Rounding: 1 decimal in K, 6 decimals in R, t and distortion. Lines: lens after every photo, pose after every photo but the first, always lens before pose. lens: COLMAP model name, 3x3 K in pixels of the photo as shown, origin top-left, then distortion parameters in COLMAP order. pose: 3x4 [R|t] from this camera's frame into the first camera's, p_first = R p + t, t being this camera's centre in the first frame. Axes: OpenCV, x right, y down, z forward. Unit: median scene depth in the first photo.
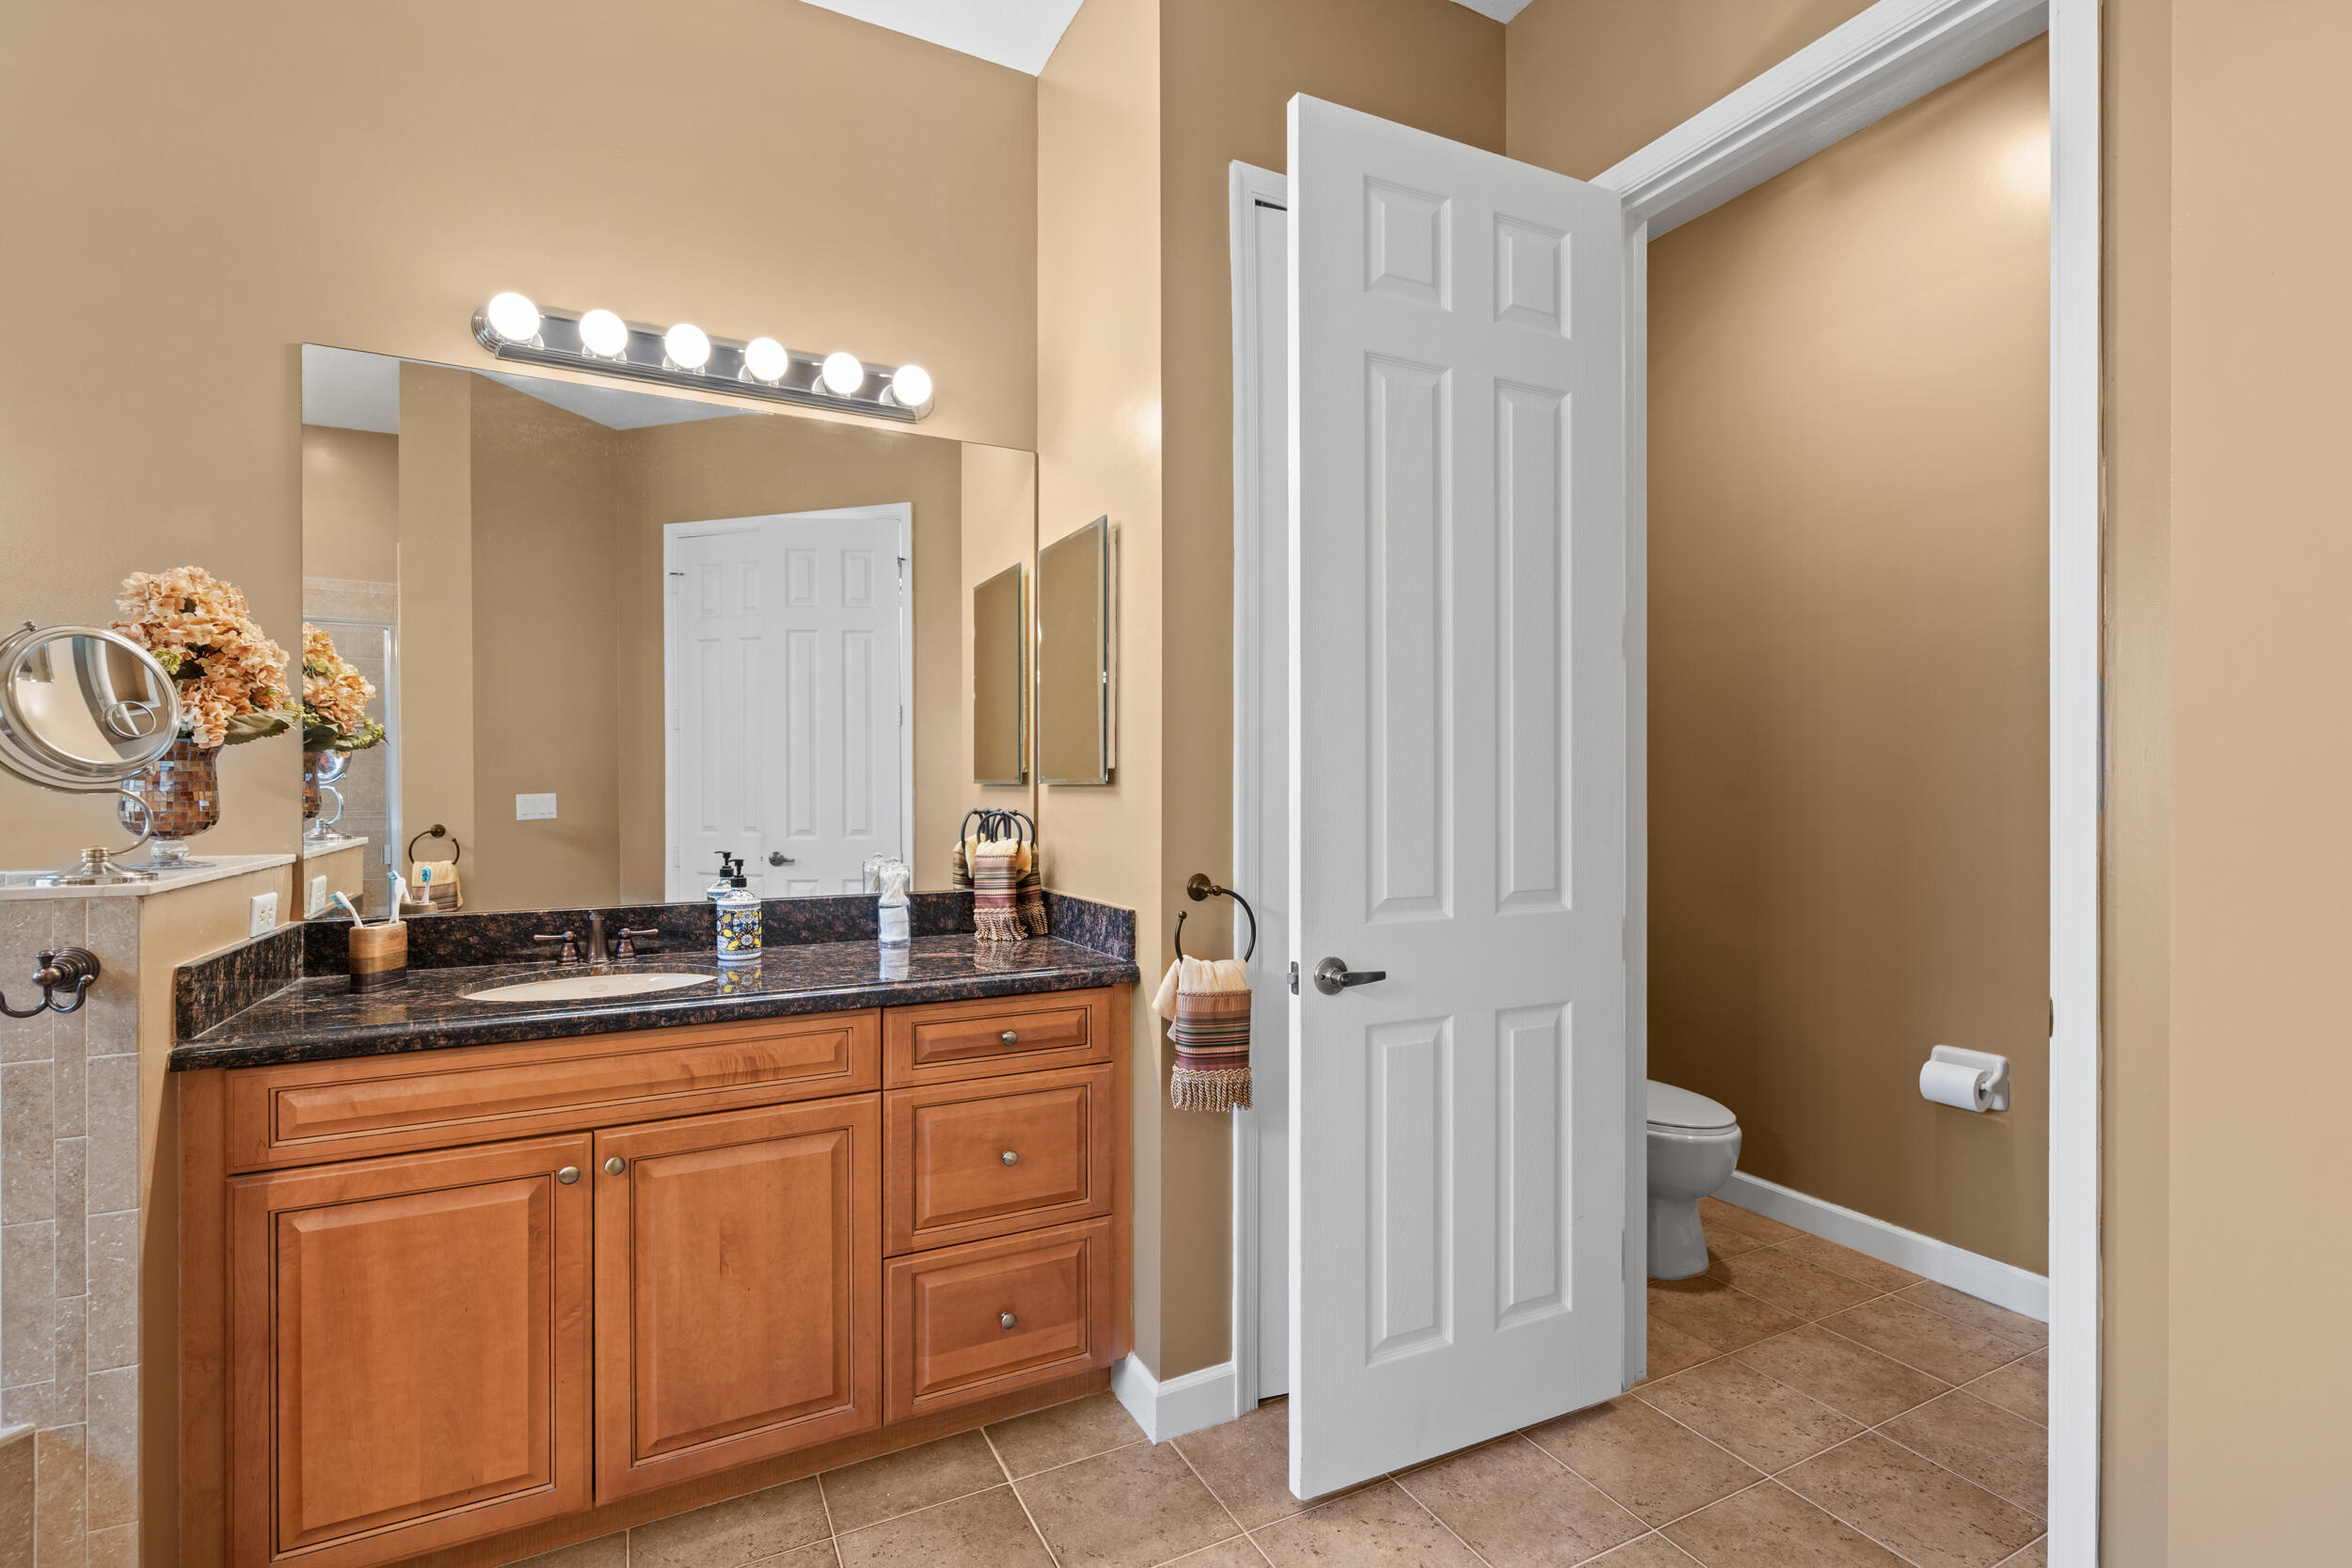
lens RADIAL K [[1071.5, 0, 1176.0], [0, 1071.5, 784.0], [0, 0, 1]] dist [-0.003114, 0.000794]
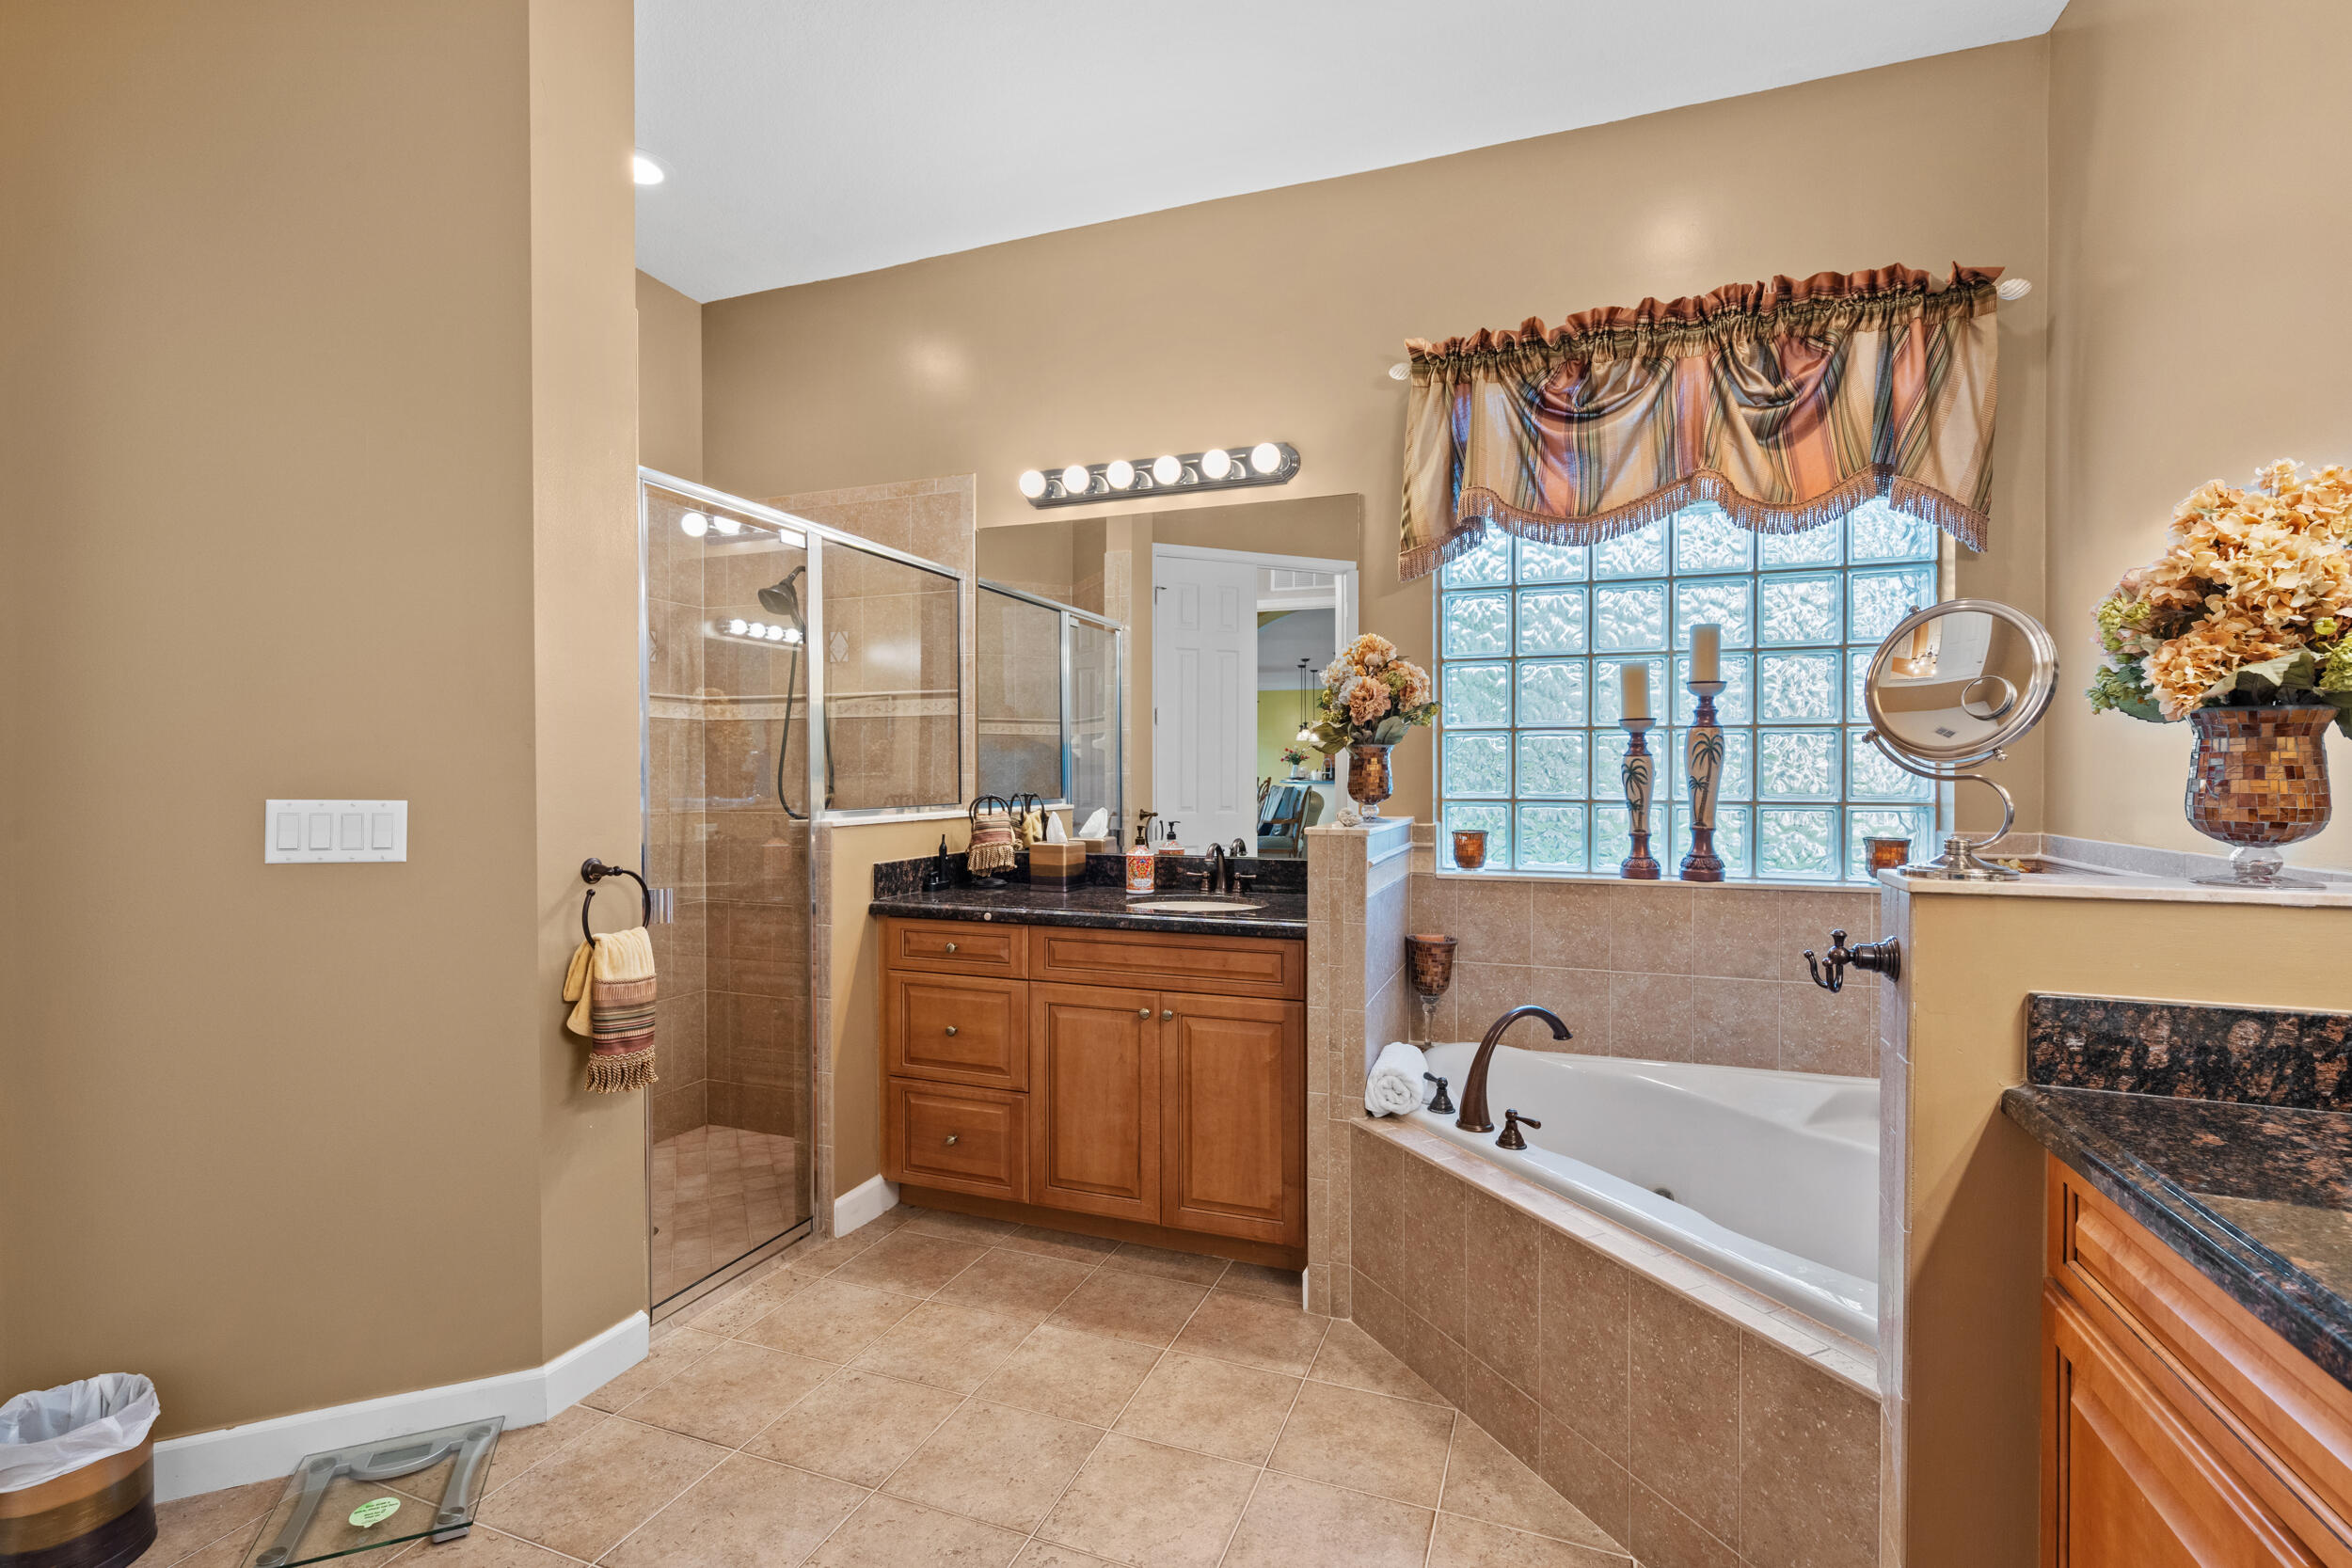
lens RADIAL K [[1071.5, 0, 1176.0], [0, 1071.5, 784.0], [0, 0, 1]] dist [-0.003114, 0.000794]
pose [[-0.746827, 0.007270, -0.664979, 0.077024], [0.000492, 0.999946, 0.010380, 0.002068], [0.665019, 0.007425, -0.746790, 0.904884]]
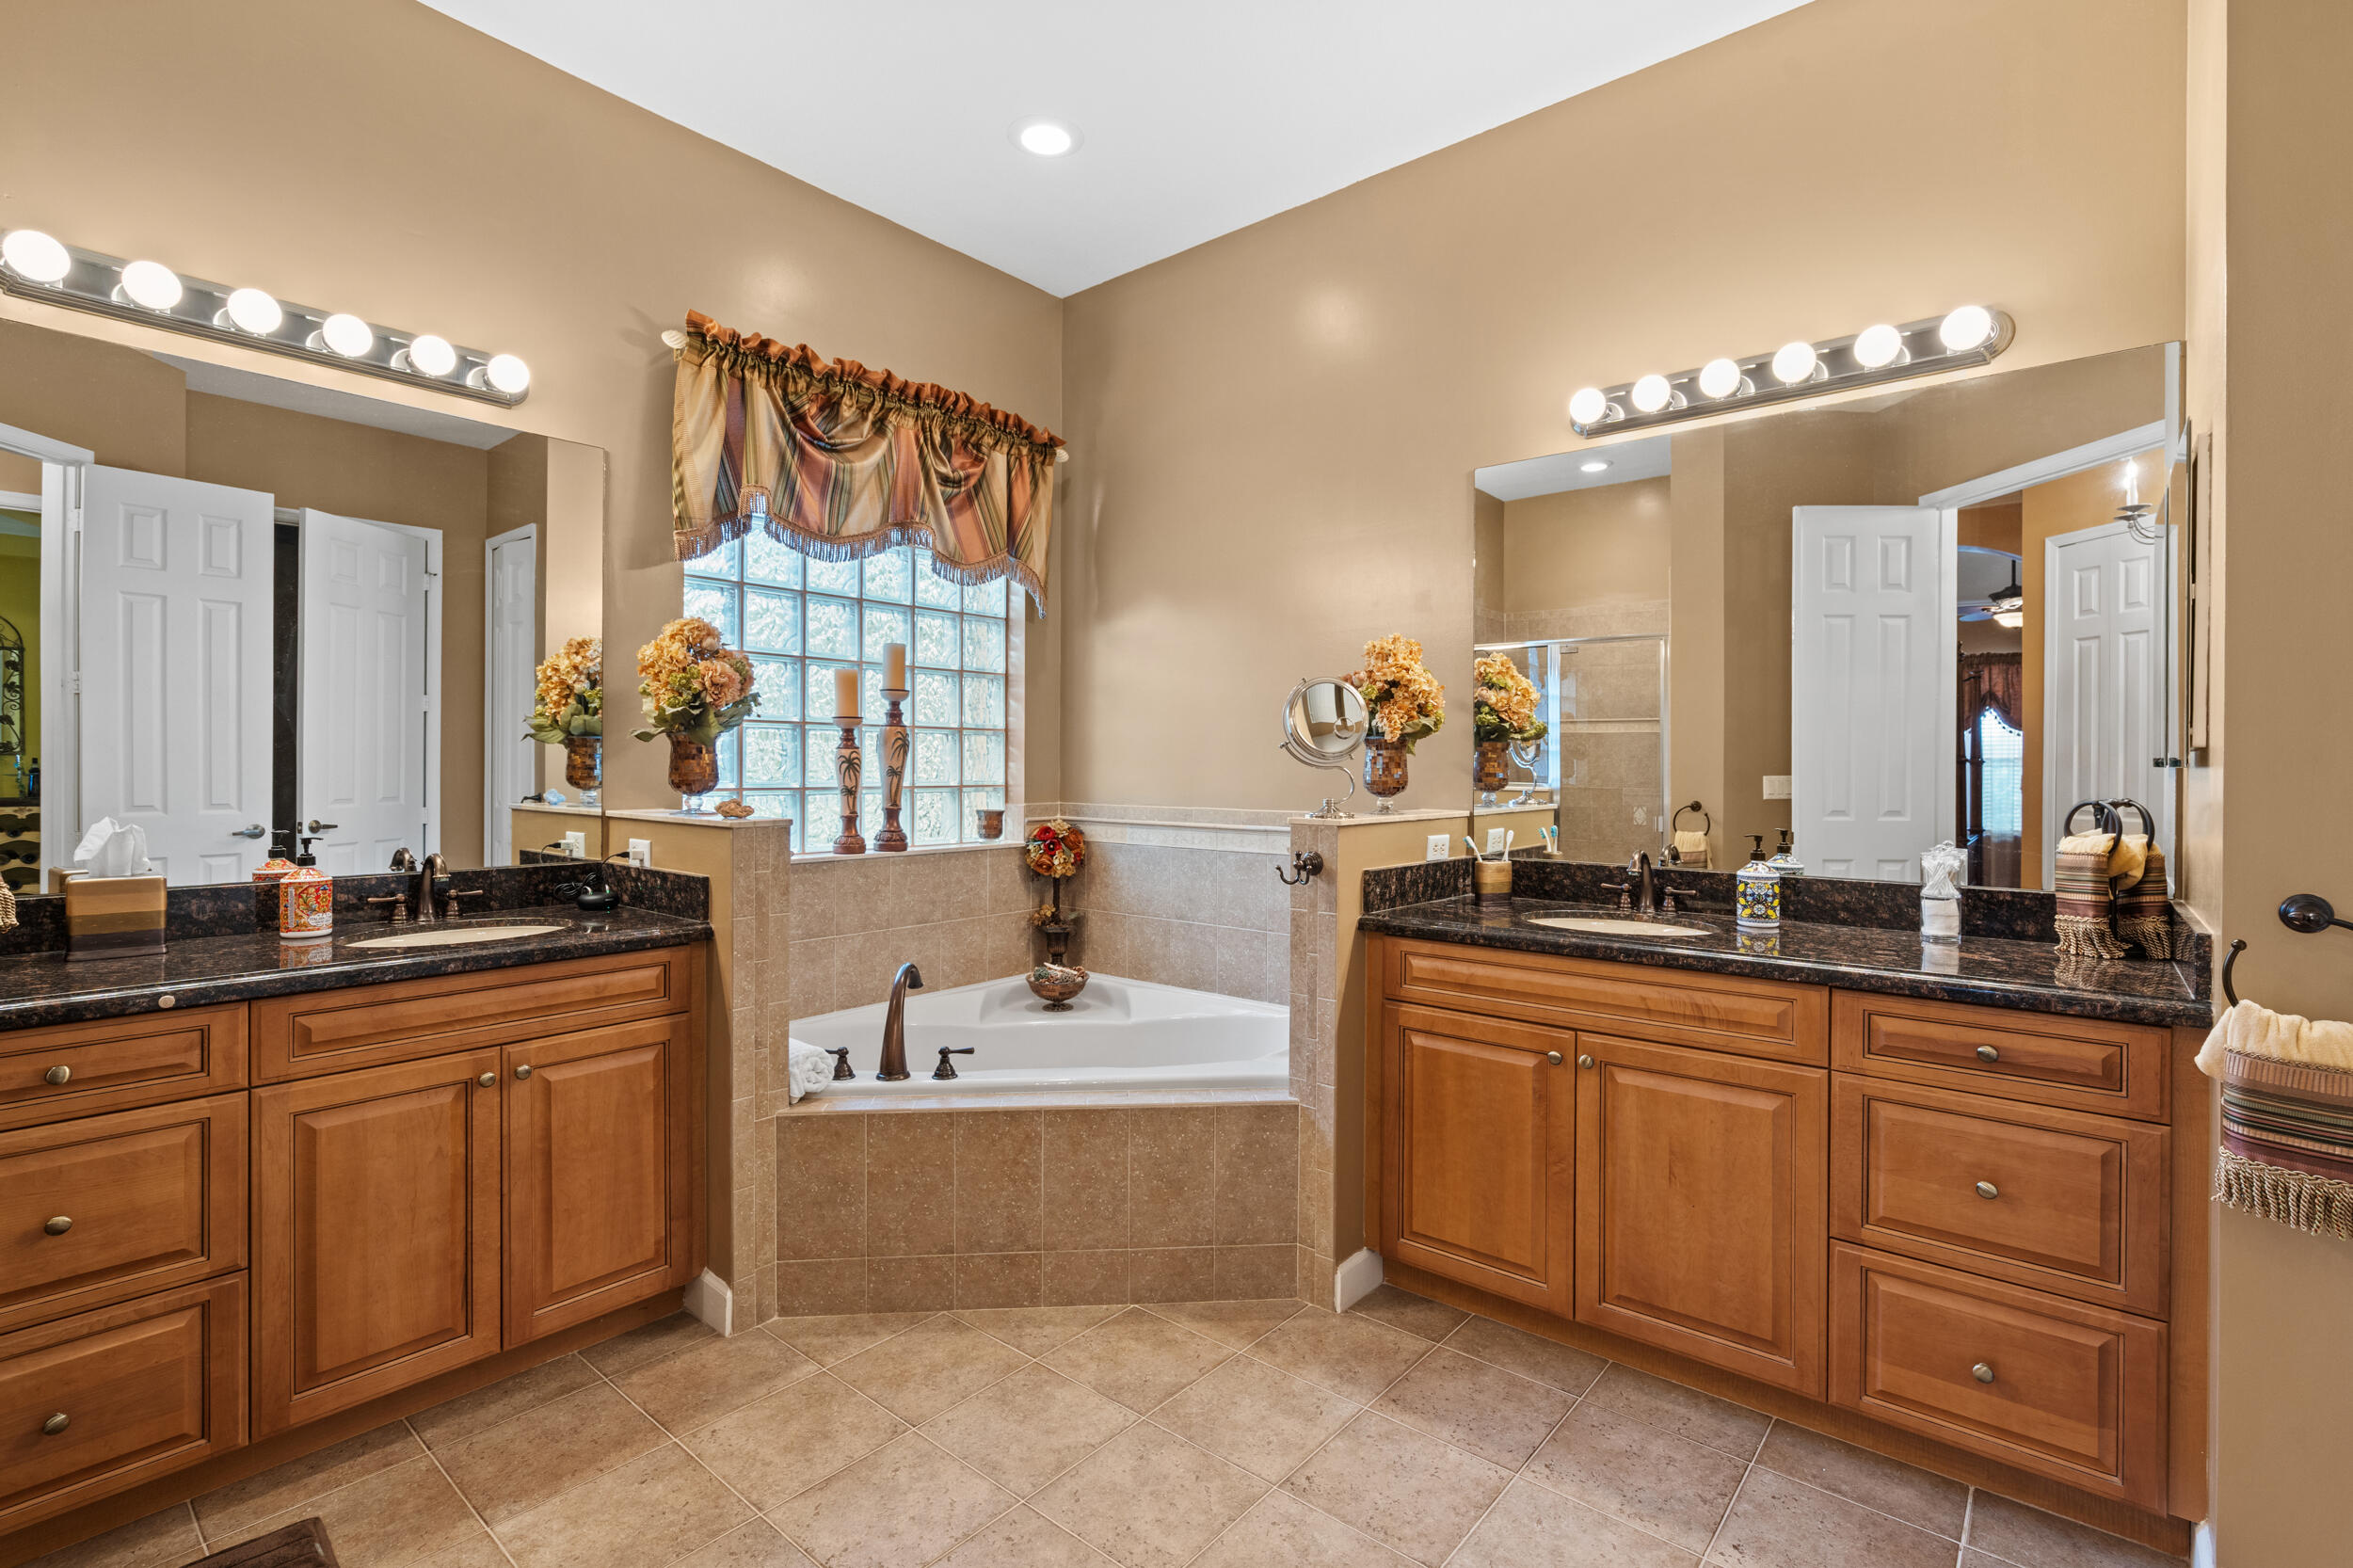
lens RADIAL K [[1086.2, 0, 1174.0], [0, 1086.2, 763.1], [0, 0, 1]] dist [0.002676, 0.000805]
pose [[0.380922, 0.000699, -0.924607, 0.436962], [-0.004676, 0.999988, -0.001171, 0.001899], [0.924595, 0.004770, 0.380921, 0.037680]]
